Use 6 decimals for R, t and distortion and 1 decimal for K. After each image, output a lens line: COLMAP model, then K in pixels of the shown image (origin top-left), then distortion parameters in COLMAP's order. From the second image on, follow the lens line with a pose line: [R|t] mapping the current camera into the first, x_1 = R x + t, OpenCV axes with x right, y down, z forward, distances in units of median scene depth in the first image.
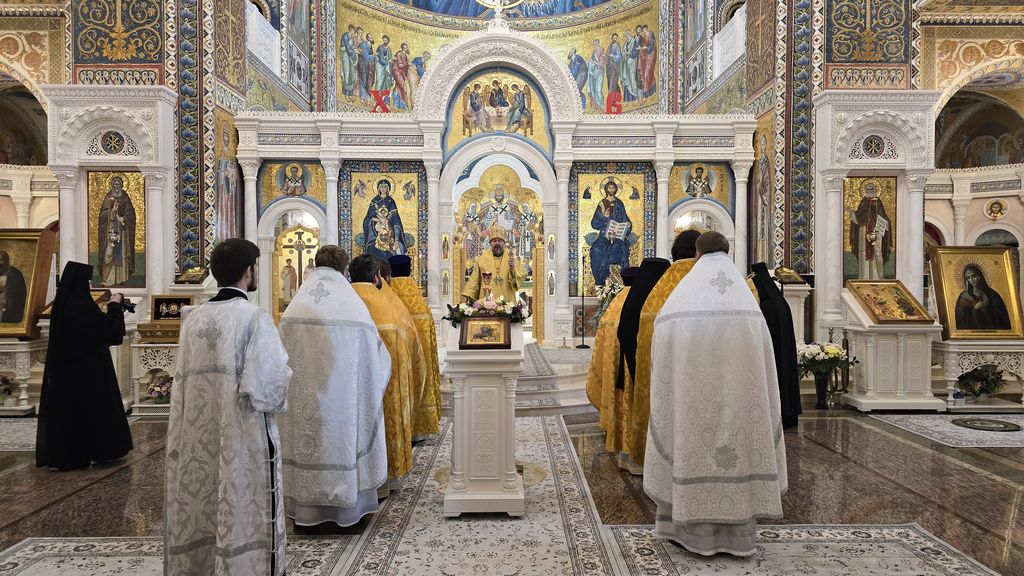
lens RADIAL K [[692.0, 0, 494.6], [0, 692.0, 293.1], [0, 0, 1]] dist [0.096763, -0.111941]
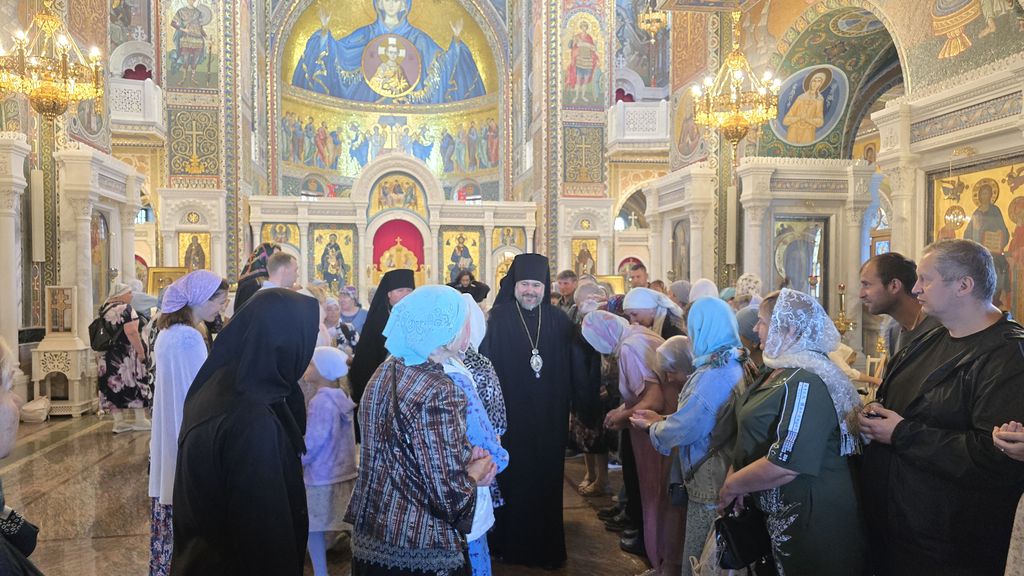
lens RADIAL K [[692.0, 0, 494.6], [0, 692.0, 293.1], [0, 0, 1]] dist [0.096763, -0.111941]
pose [[0.986044, -0.003046, 0.166454, -0.049125], [0.005628, 0.999871, -0.015045, 0.016875], [-0.166387, 0.015772, 0.985934, -0.811279]]
